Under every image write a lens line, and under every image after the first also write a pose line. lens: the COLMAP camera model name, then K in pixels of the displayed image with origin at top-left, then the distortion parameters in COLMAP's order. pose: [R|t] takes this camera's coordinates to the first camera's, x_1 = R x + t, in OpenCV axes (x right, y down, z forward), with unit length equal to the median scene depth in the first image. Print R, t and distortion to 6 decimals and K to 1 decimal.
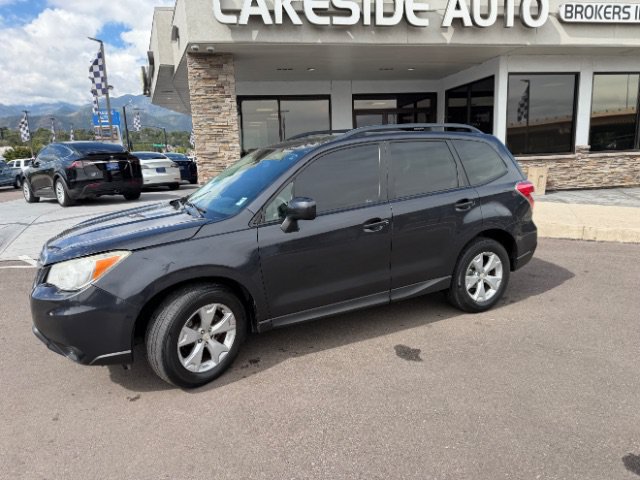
lens RADIAL K [[453.2, 0, 316.2], [0, 453.2, 241.4], [0, 0, 1]] dist [0.020256, -0.029366]
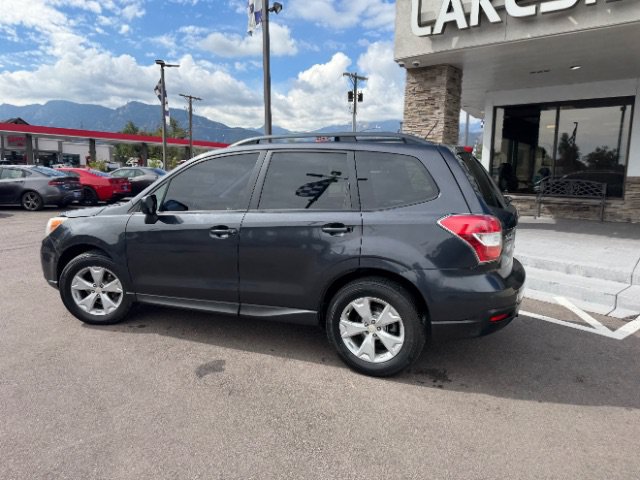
lens RADIAL K [[453.2, 0, 316.1], [0, 453.2, 231.8], [0, 0, 1]] dist [0.020256, -0.029366]
pose [[0.643788, 0.144610, -0.751415, 0.451102], [-0.183075, 0.982570, 0.032243, -0.047907], [0.742981, 0.116808, 0.659041, 0.218292]]
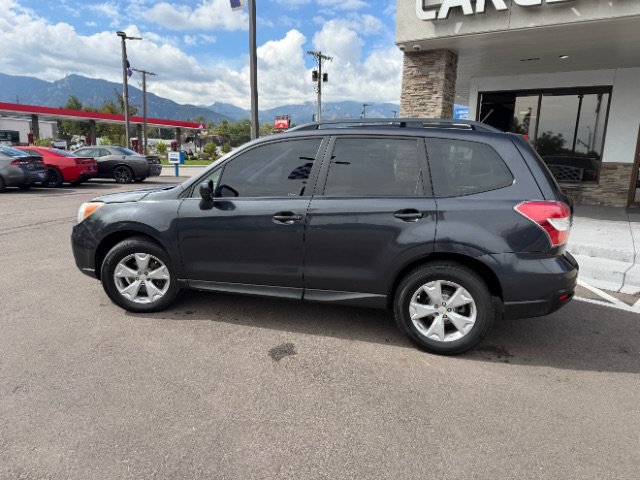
lens RADIAL K [[453.2, 0, 320.9], [0, 453.2, 239.9], [0, 0, 1]] dist [0.020256, -0.029366]
pose [[0.721529, 0.181605, -0.668144, 0.381584], [-0.182819, 0.980713, 0.069136, -0.031888], [0.667813, 0.072265, 0.740813, 0.138600]]
